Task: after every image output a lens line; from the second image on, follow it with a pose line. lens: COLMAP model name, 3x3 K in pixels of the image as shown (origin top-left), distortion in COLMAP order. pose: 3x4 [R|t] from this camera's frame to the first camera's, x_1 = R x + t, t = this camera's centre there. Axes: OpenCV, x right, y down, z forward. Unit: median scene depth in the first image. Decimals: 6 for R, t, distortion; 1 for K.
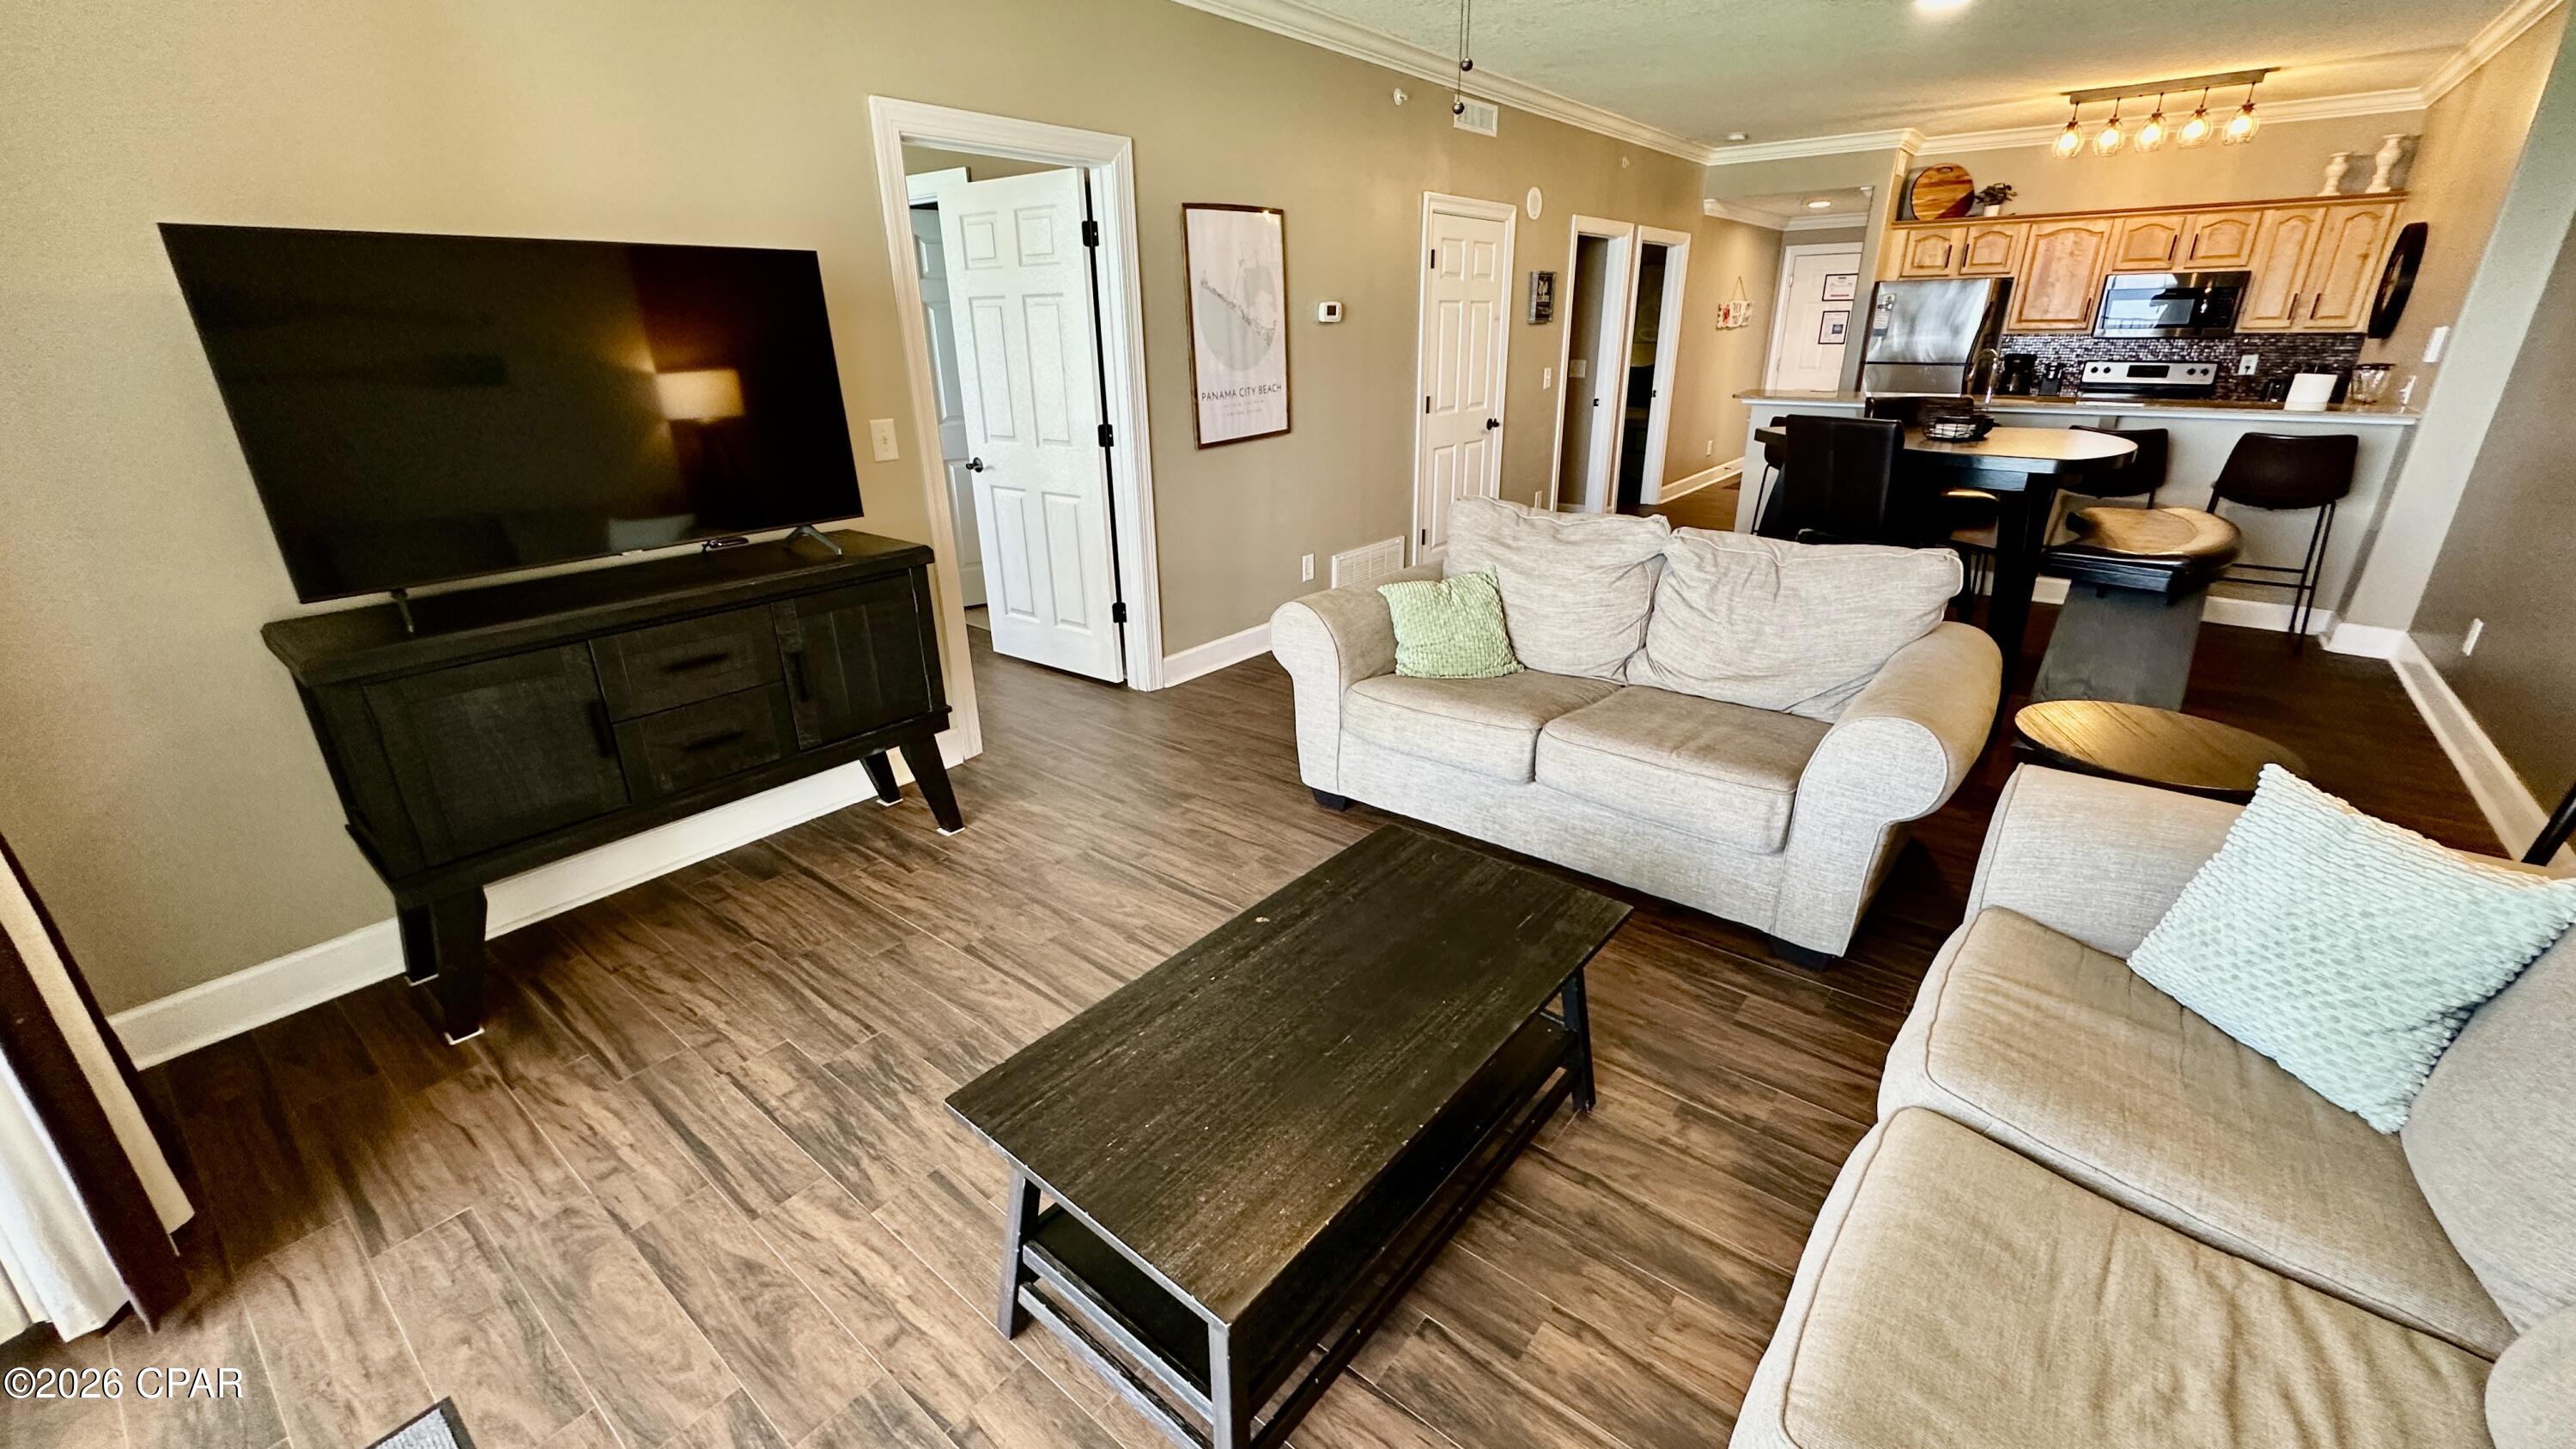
lens RADIAL K [[1026.3, 0, 1287.6], [0, 1026.3, 726.8], [0, 0, 1]] dist [-0.006430, 0.001135]
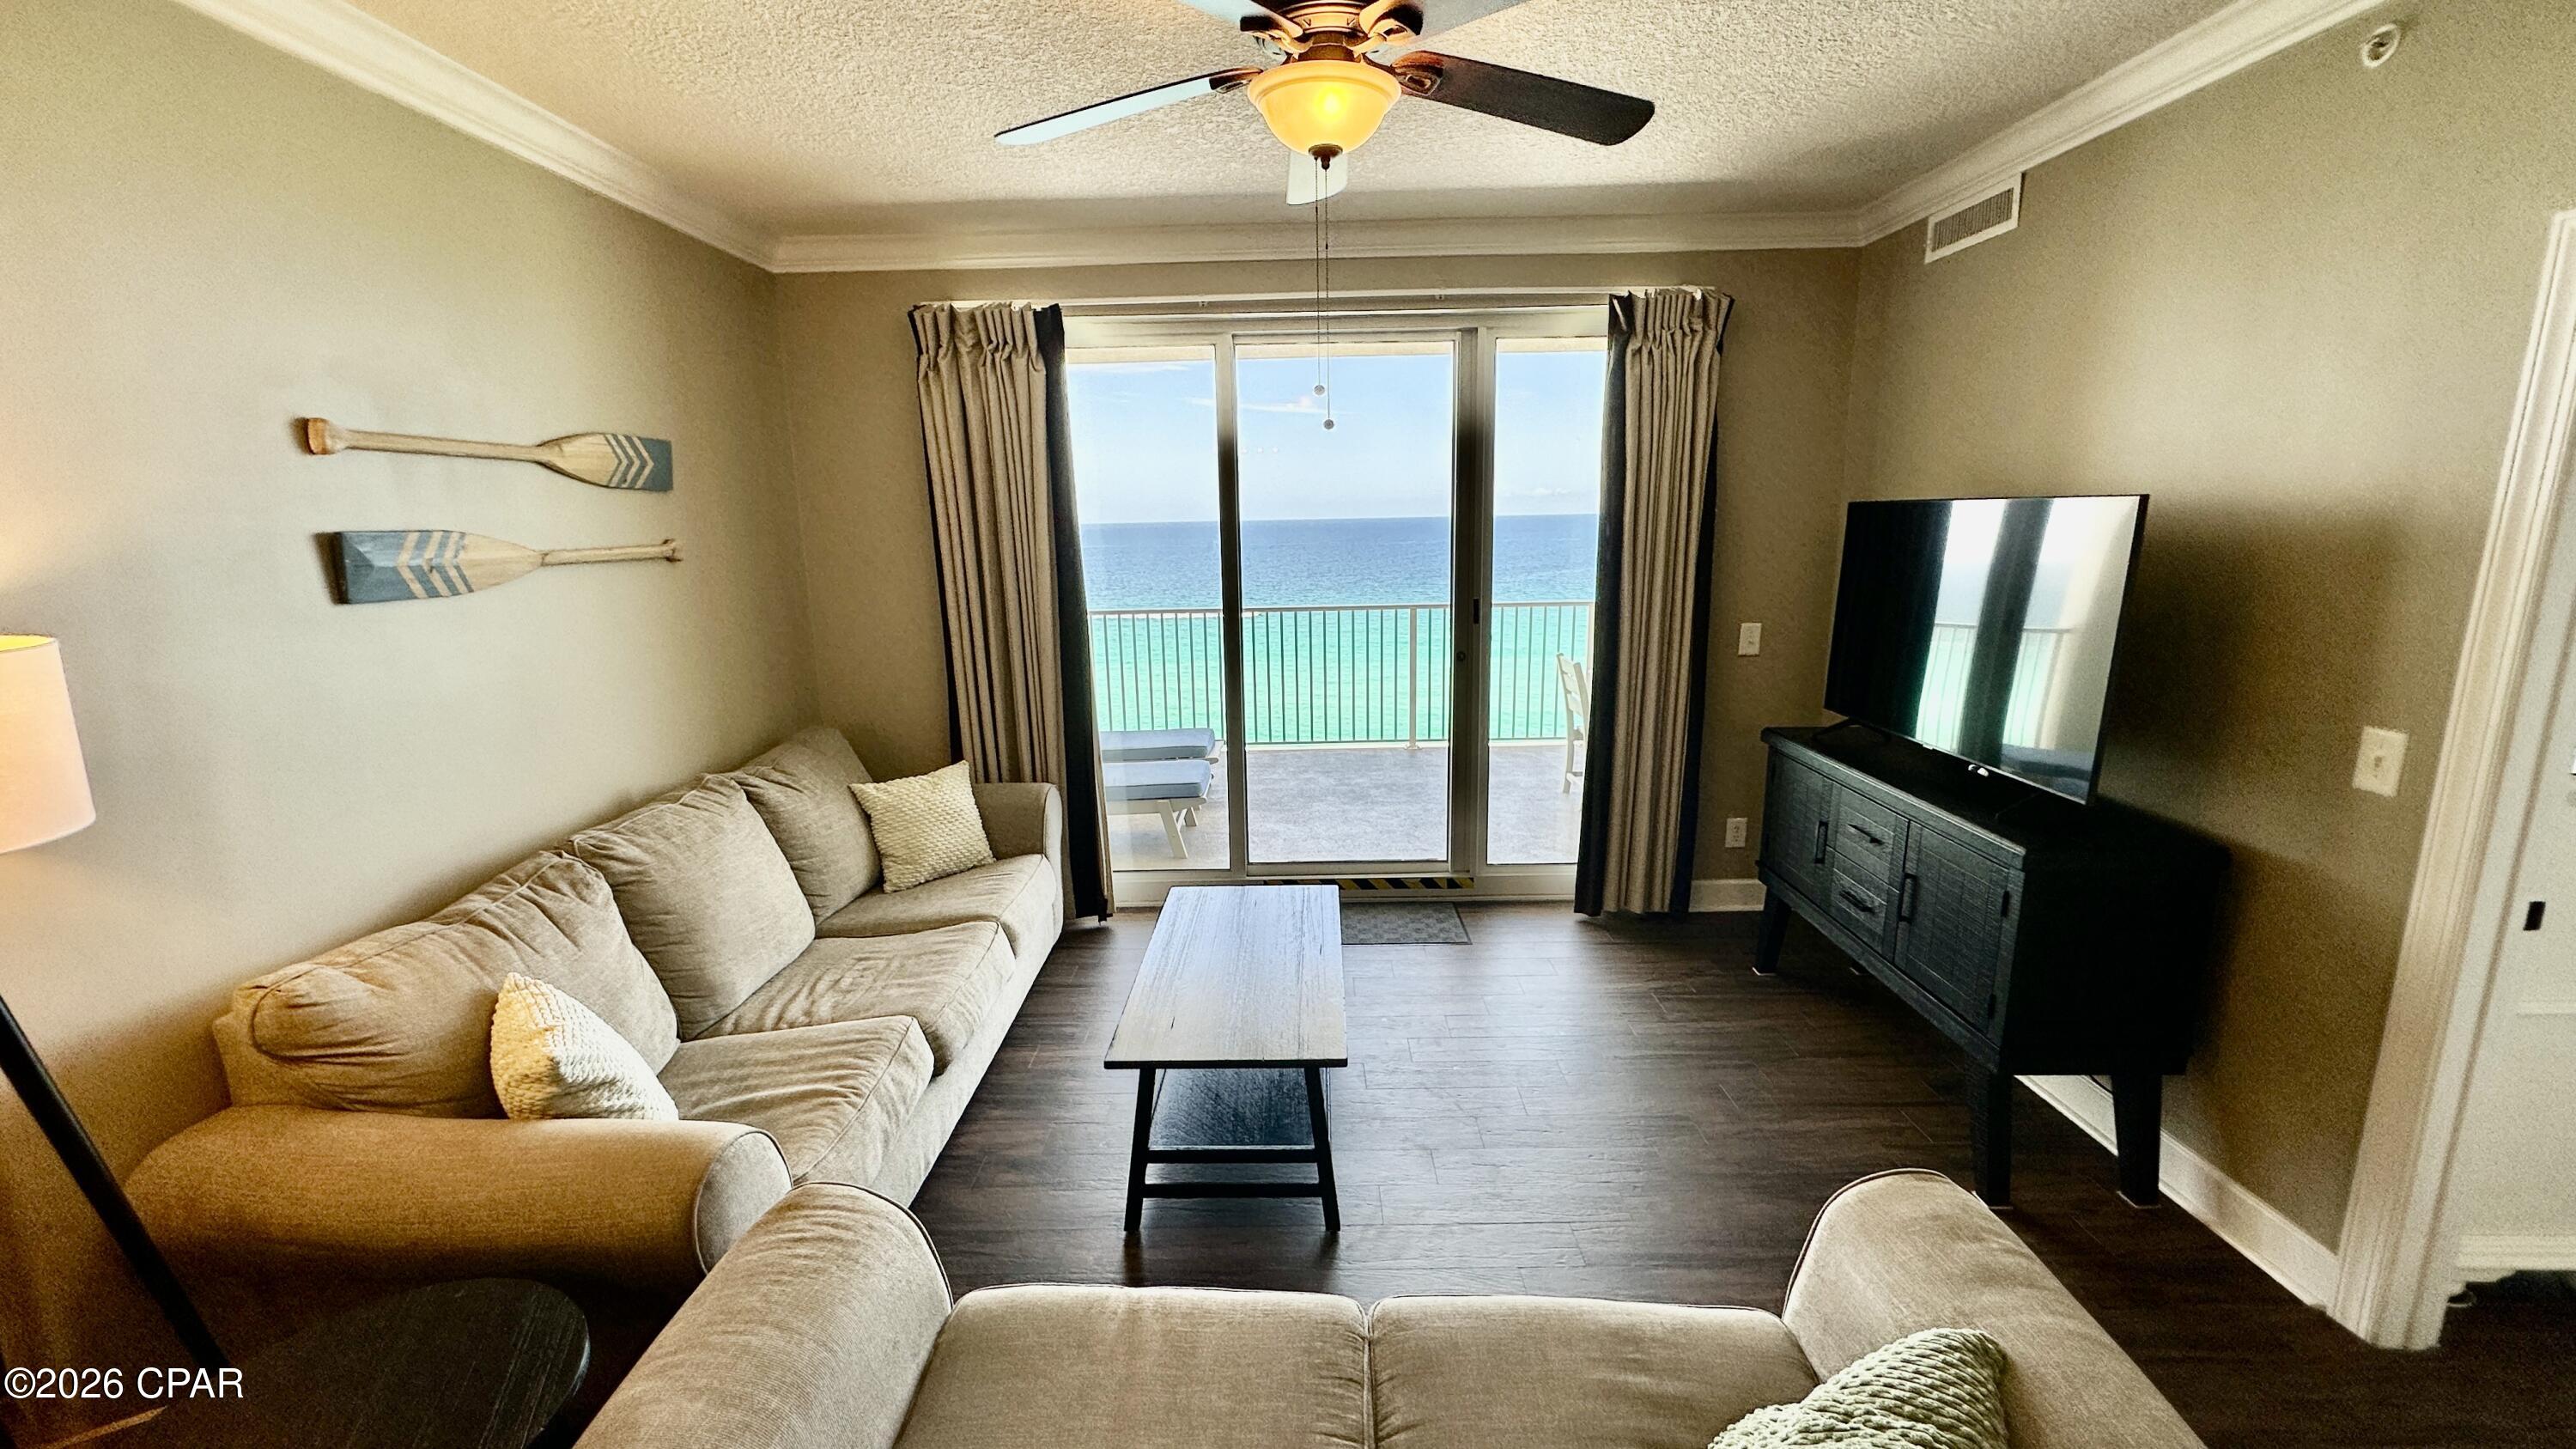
lens RADIAL K [[1026.3, 0, 1288.6], [0, 1026.3, 728.2], [0, 0, 1]] dist [-0.006430, 0.001135]
pose [[-0.785347, 0.155899, -0.599104, 0.243041], [-0.197013, 0.854513, 0.480619, -0.231573], [0.586870, 0.495483, -0.640375, 0.500171]]
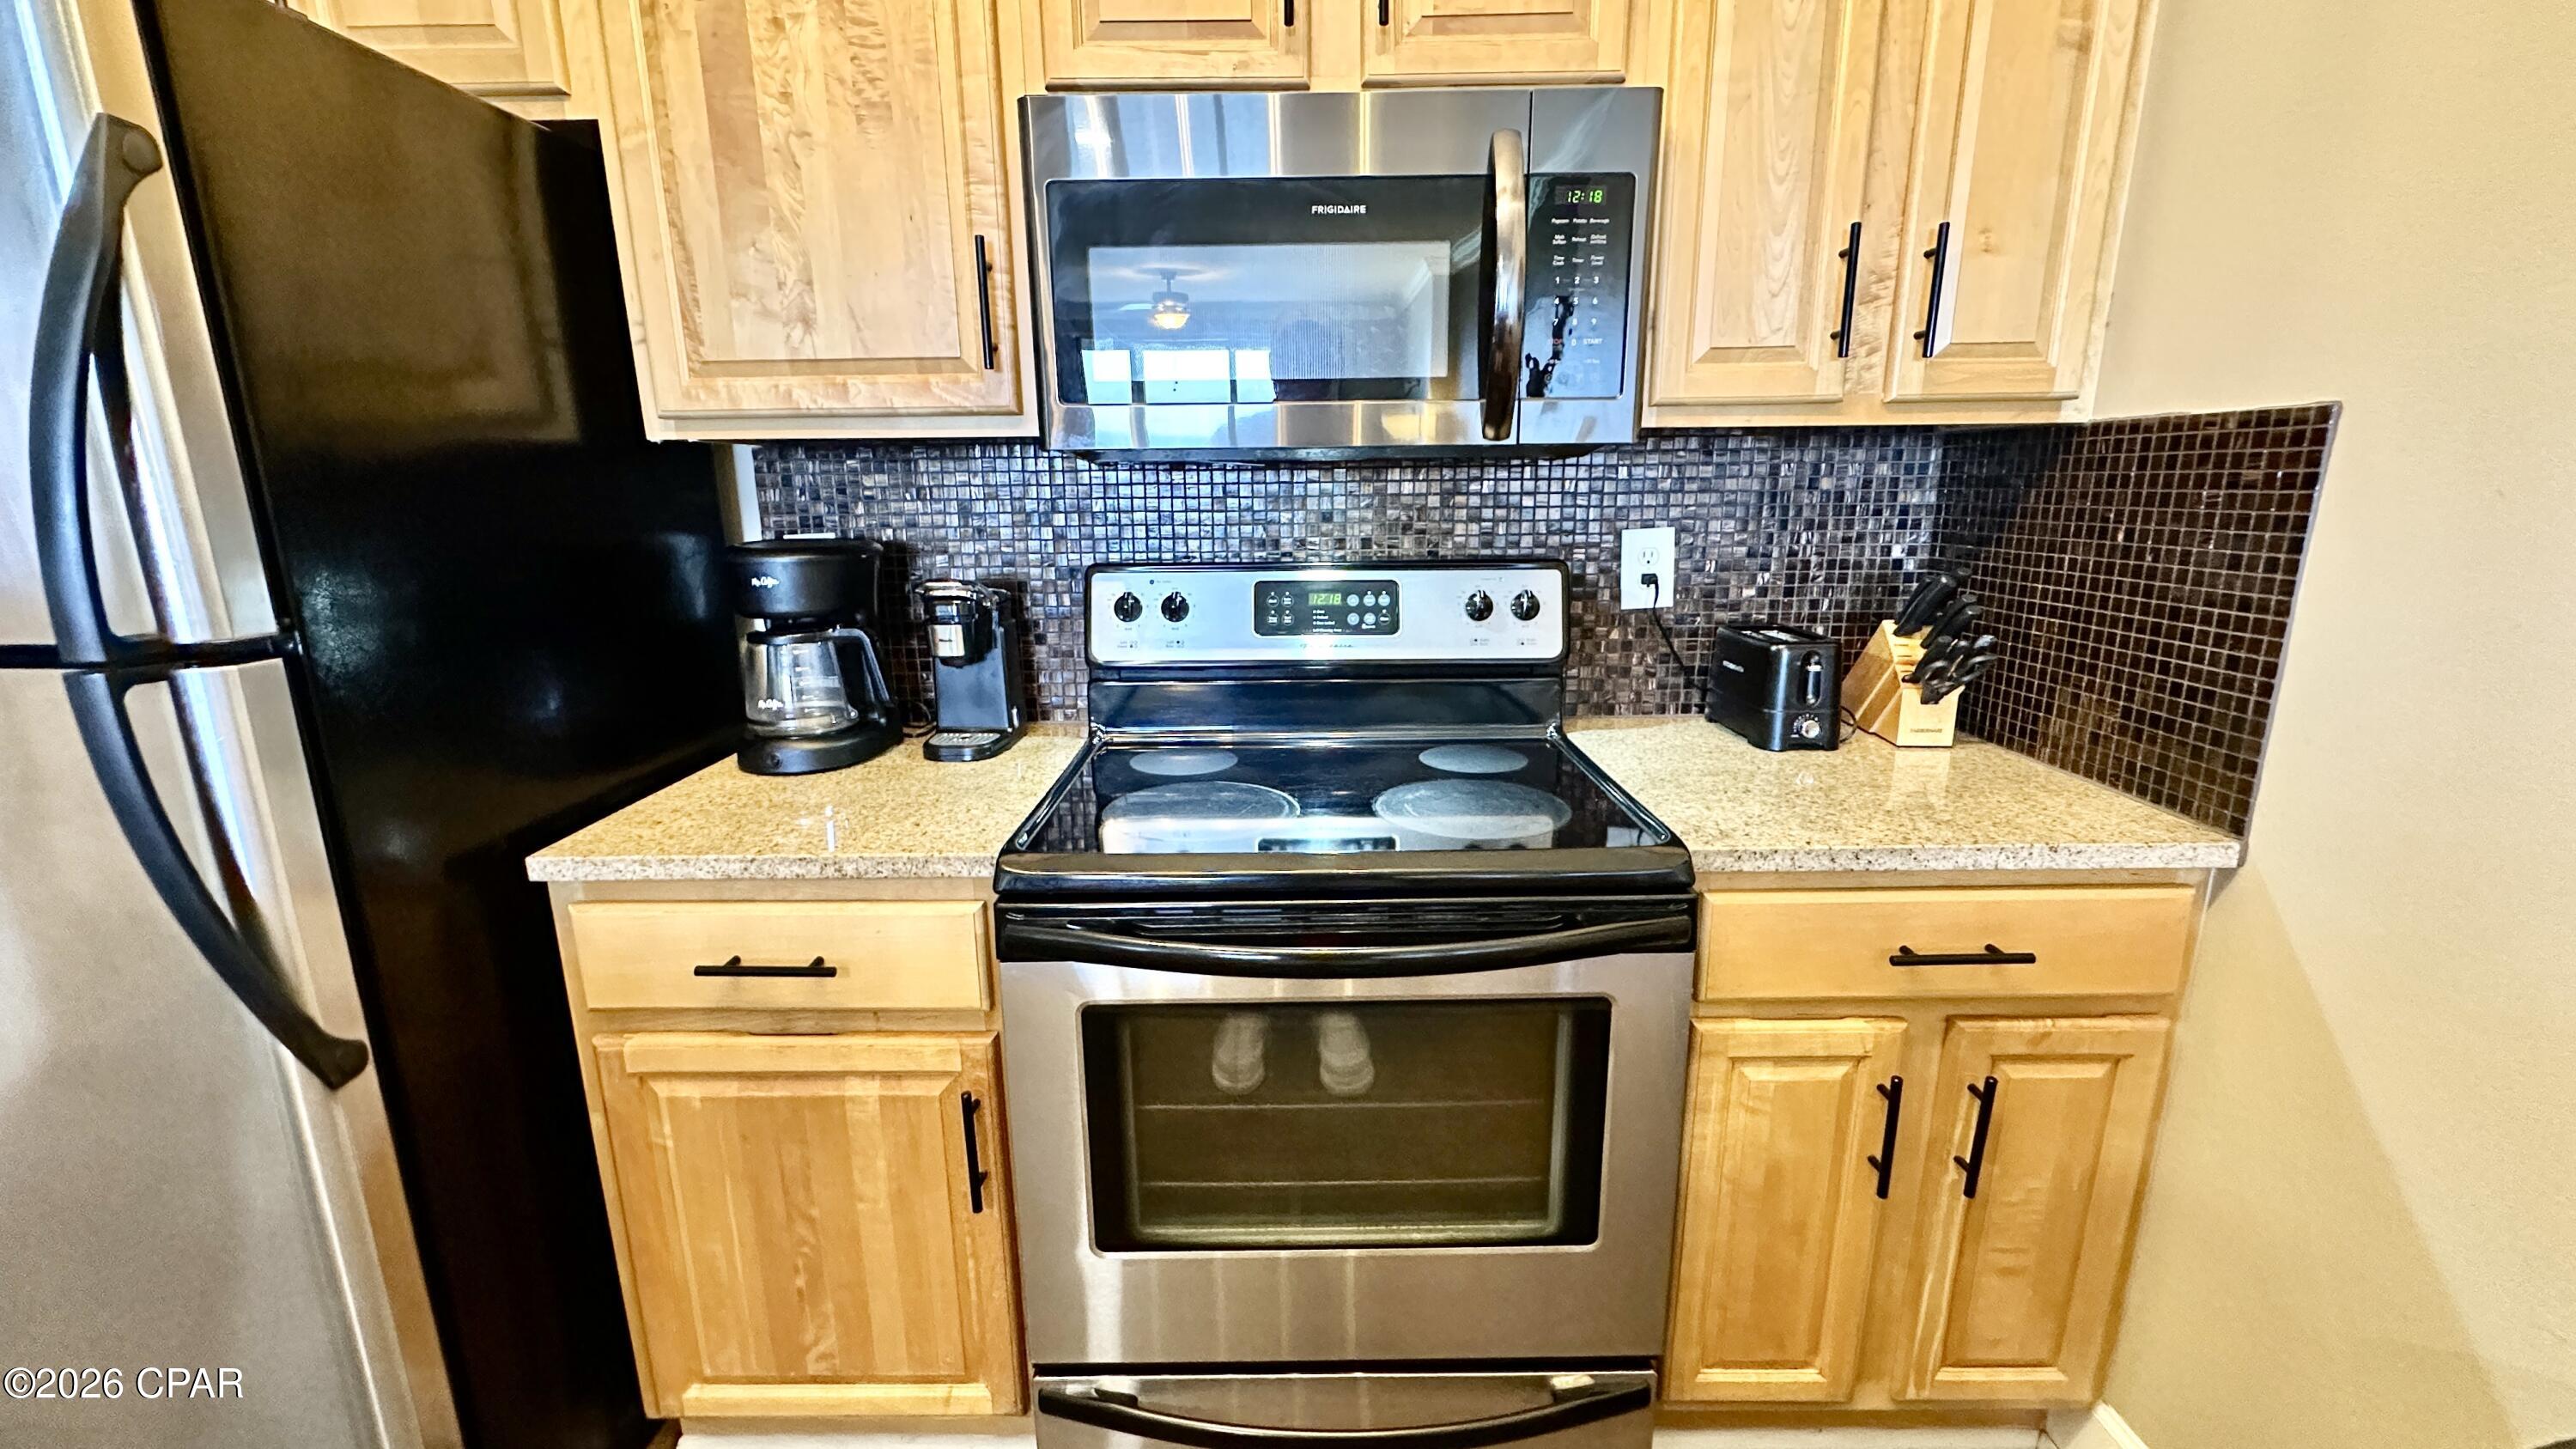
lens RADIAL K [[1026.3, 0, 1289.5], [0, 1026.3, 728.3], [0, 0, 1]] dist [-0.006430, 0.001135]
pose [[0.785303, -0.137265, 0.603703, 0.767537], [0.225515, 0.971542, -0.072451, -0.338556], [-0.576578, 0.193040, 0.793910, 0.915707]]
